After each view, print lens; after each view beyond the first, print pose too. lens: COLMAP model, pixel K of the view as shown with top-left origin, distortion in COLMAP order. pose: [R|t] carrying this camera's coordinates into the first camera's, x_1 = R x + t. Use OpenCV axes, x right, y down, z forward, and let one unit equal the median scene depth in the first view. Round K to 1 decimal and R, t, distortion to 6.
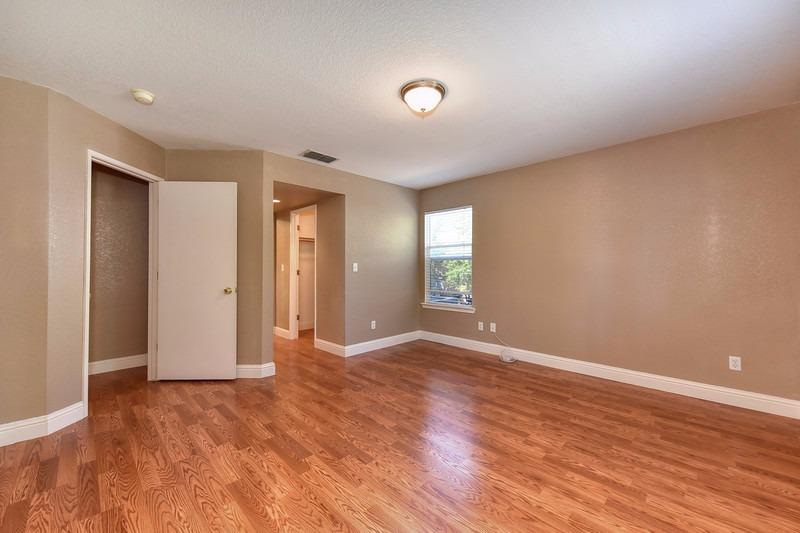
lens RADIAL K [[317.5, 0, 399.0], [0, 317.5, 270.5], [0, 0, 1]] dist [0.010921, -0.003617]
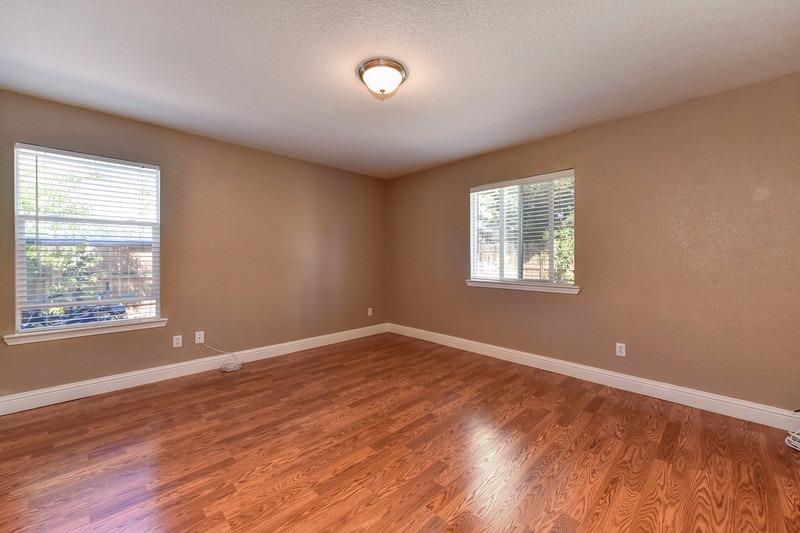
lens RADIAL K [[317.5, 0, 404.4], [0, 317.5, 258.7], [0, 0, 1]] dist [0.010921, -0.003617]
pose [[0.003339, 0.000600, 0.999994, -0.780306], [0.009611, 0.999954, -0.000632, -0.007715], [-0.999948, 0.009613, 0.003333, 0.829854]]
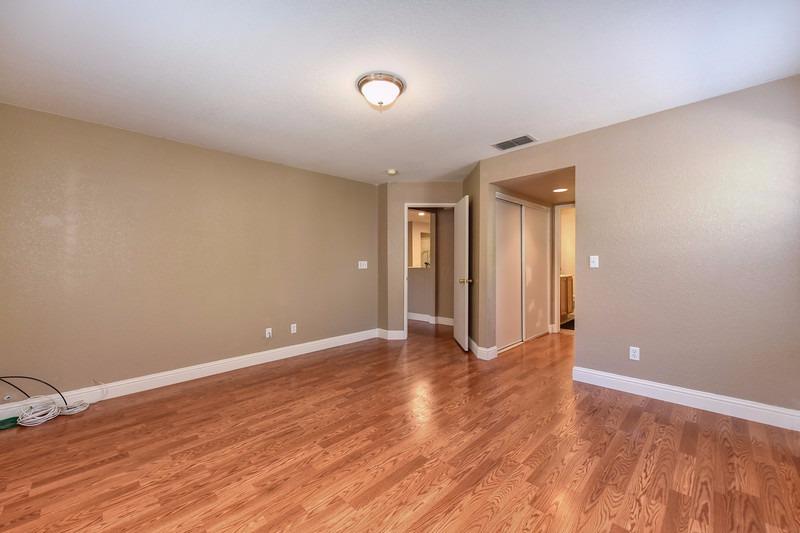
lens RADIAL K [[317.5, 0, 404.2], [0, 317.5, 262.7], [0, 0, 1]] dist [0.010921, -0.003617]
pose [[0.010406, -0.002257, -0.999943, 0.948807], [0.000143, 0.999997, -0.002255, -0.008597], [0.999946, -0.000120, 0.010407, 0.950033]]
